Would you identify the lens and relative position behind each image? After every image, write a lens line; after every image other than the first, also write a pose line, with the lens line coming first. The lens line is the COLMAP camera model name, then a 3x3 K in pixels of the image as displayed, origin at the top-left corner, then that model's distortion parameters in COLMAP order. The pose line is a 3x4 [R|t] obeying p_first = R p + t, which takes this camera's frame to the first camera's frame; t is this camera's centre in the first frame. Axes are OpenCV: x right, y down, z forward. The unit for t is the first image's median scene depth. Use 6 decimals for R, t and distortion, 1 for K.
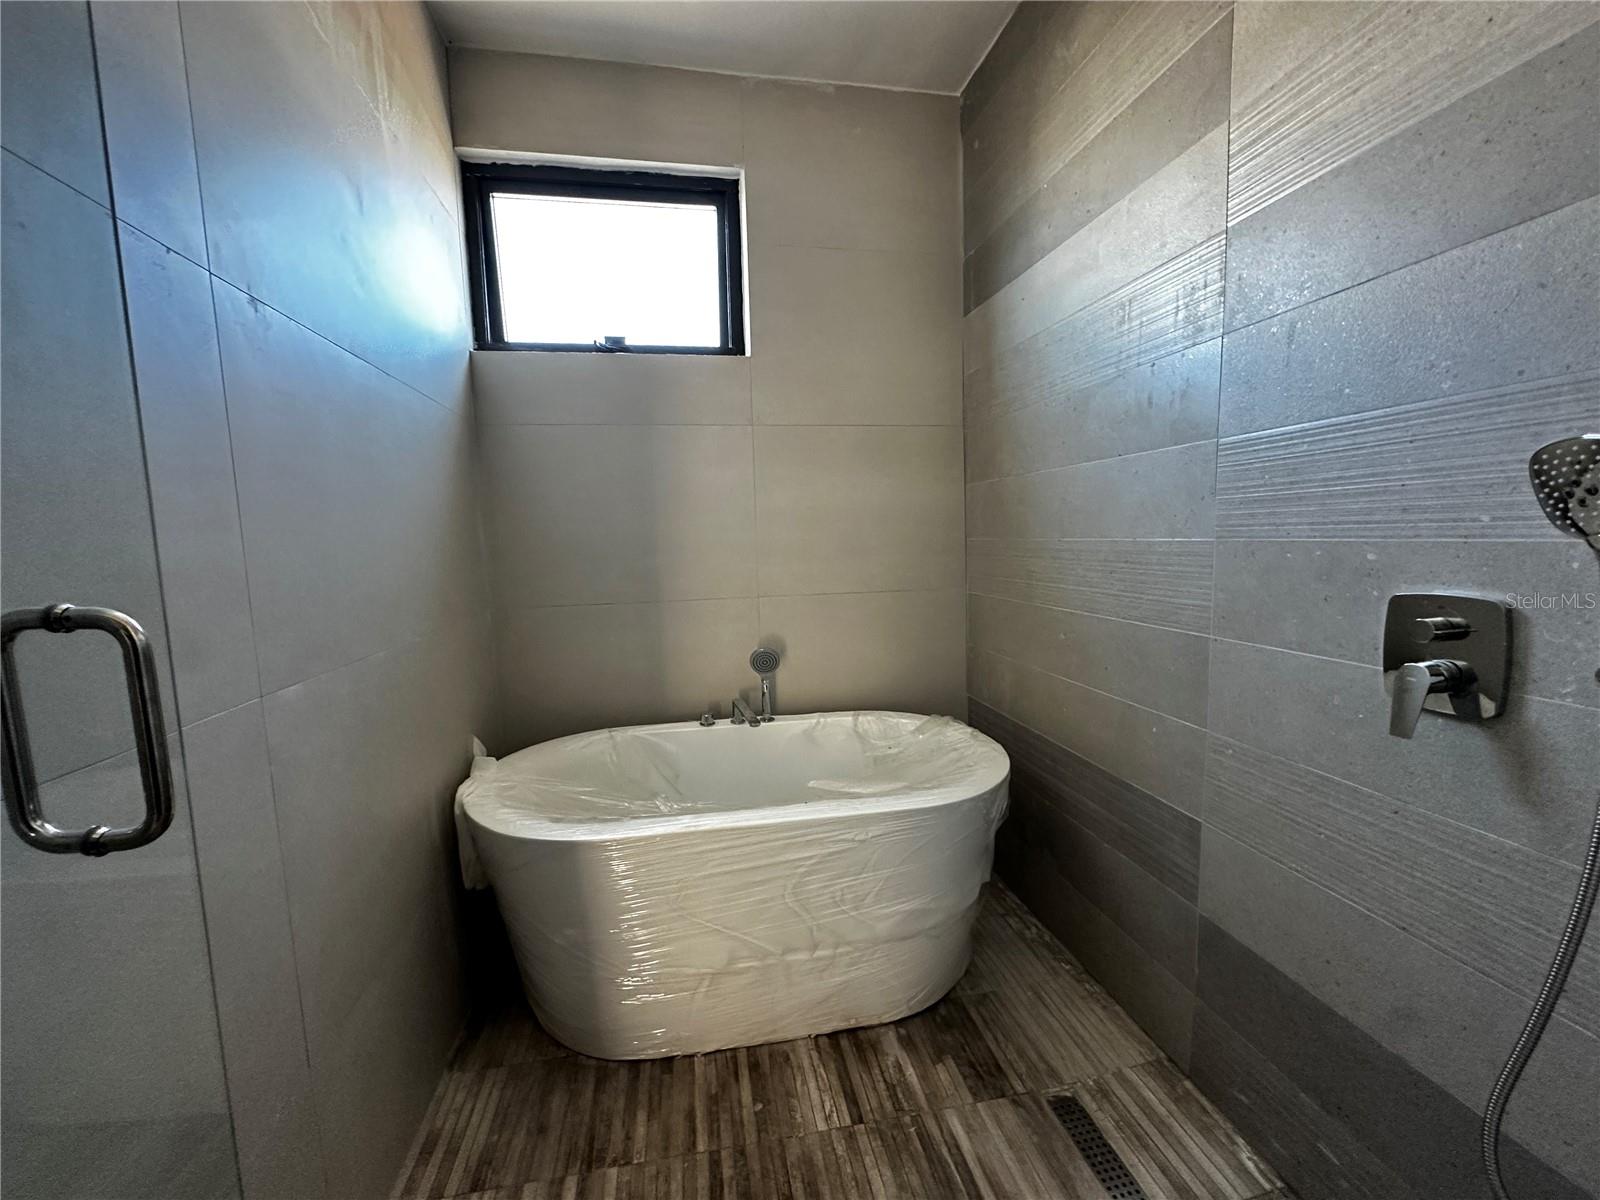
lens RADIAL K [[639.5, 0, 800.0], [0, 639.5, 600.0], [0, 0, 1]] dist [-0.001413, -0.000035]
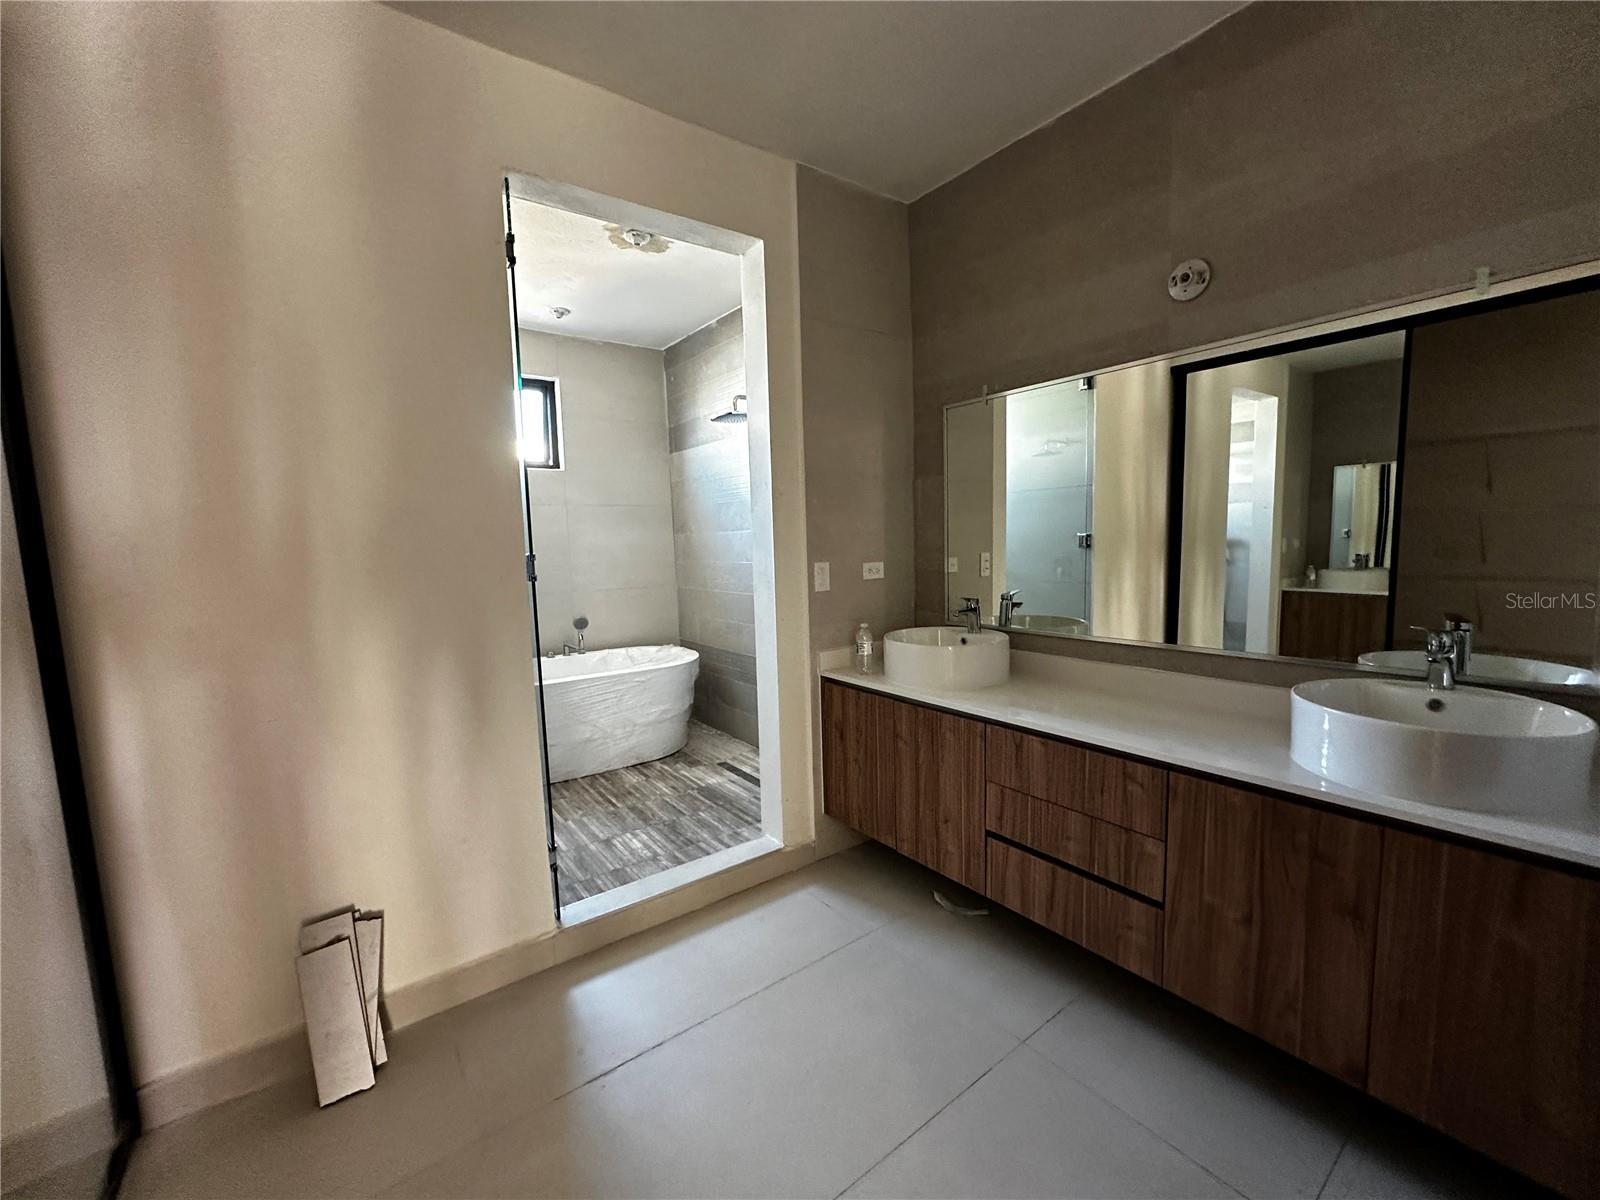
lens RADIAL K [[639.0, 0, 799.4], [0, 639.0, 598.1], [0, 0, 1]] dist [0.001655, 0.000318]
pose [[0.898016, -0.039611, 0.438177, -0.393270], [0.047839, 0.998825, -0.007749, 0.080981], [-0.437355, 0.027921, 0.898855, -1.389736]]
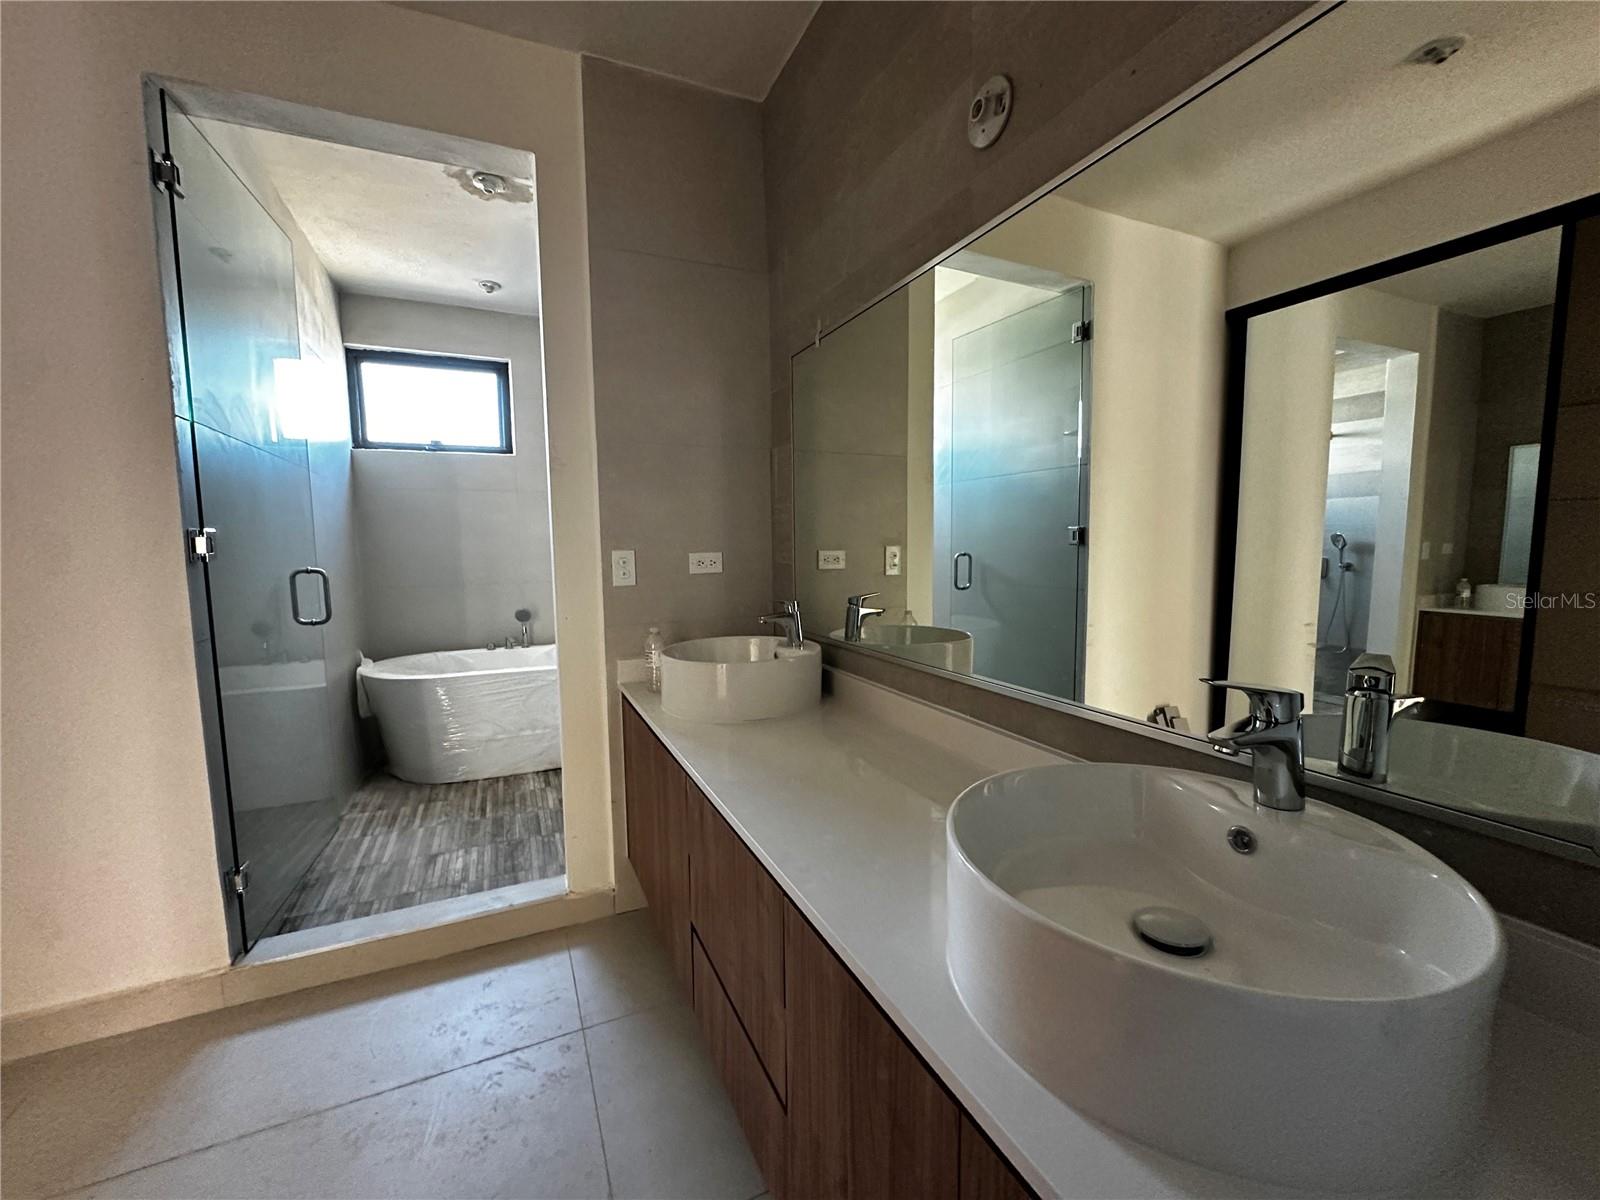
lens RADIAL K [[639.5, 0, 800.0], [0, 639.5, 600.0], [0, 0, 1]] dist [-0.001413, -0.000035]
pose [[0.969071, -0.006496, 0.246697, 0.344515], [0.009896, 0.999872, -0.012544, 0.101285], [-0.246584, 0.014598, 0.969011, -1.330563]]
